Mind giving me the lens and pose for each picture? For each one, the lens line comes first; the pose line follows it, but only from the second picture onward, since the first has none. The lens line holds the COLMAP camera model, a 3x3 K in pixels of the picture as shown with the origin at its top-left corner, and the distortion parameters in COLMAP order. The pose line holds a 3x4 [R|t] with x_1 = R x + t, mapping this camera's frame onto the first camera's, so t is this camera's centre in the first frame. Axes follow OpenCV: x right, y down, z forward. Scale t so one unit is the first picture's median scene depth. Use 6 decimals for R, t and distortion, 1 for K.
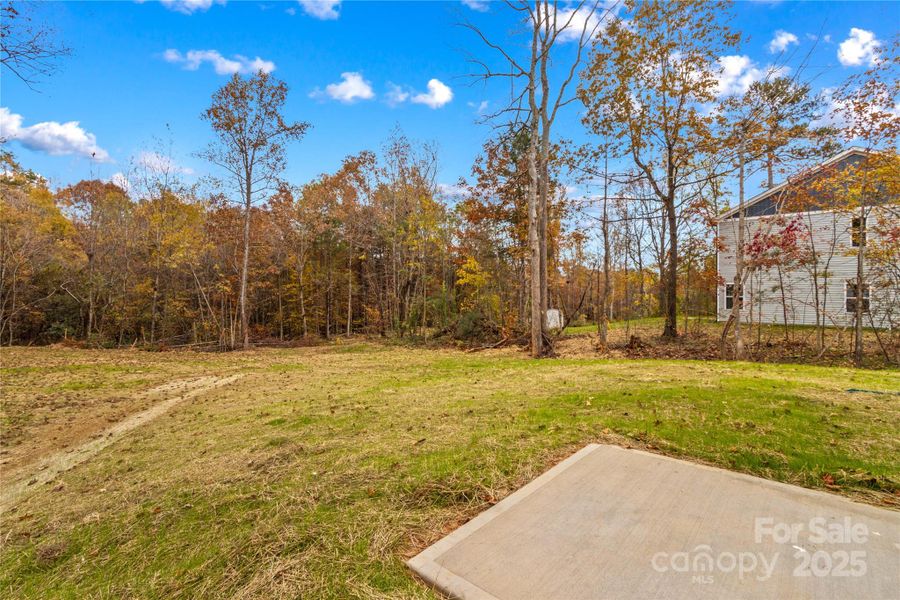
lens RADIAL K [[434.2, 0, 437.8], [0, 434.2, 295.8], [0, 0, 1]] dist [0.002137, 0.000003]
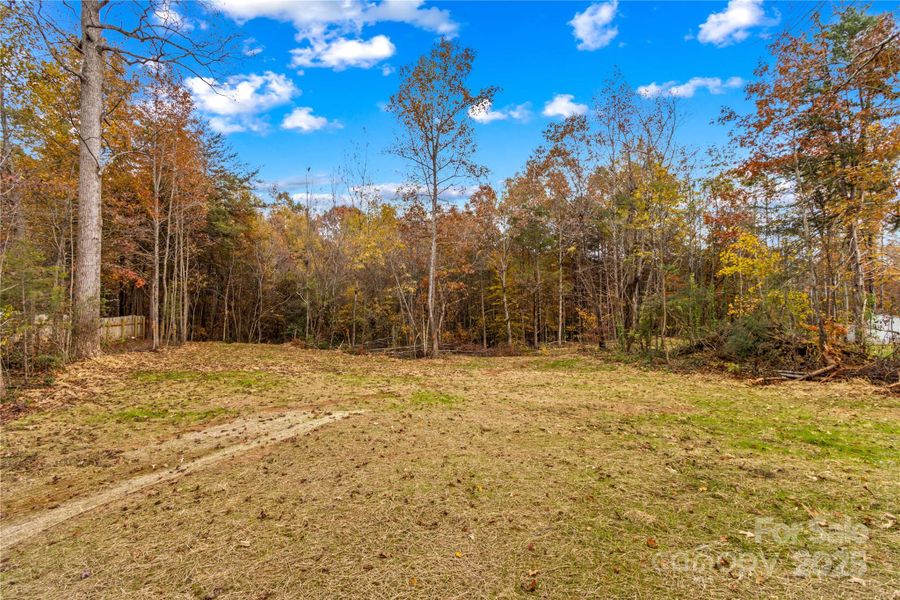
lens RADIAL K [[358.8, 0, 449.8], [0, 358.8, 296.8], [0, 0, 1]] dist [0.001111, -0.000007]
pose [[0.856130, -0.022648, -0.516264, -0.025695], [0.012779, 0.999661, -0.022663, 0.013314], [0.516603, 0.012806, 0.856129, 0.317271]]
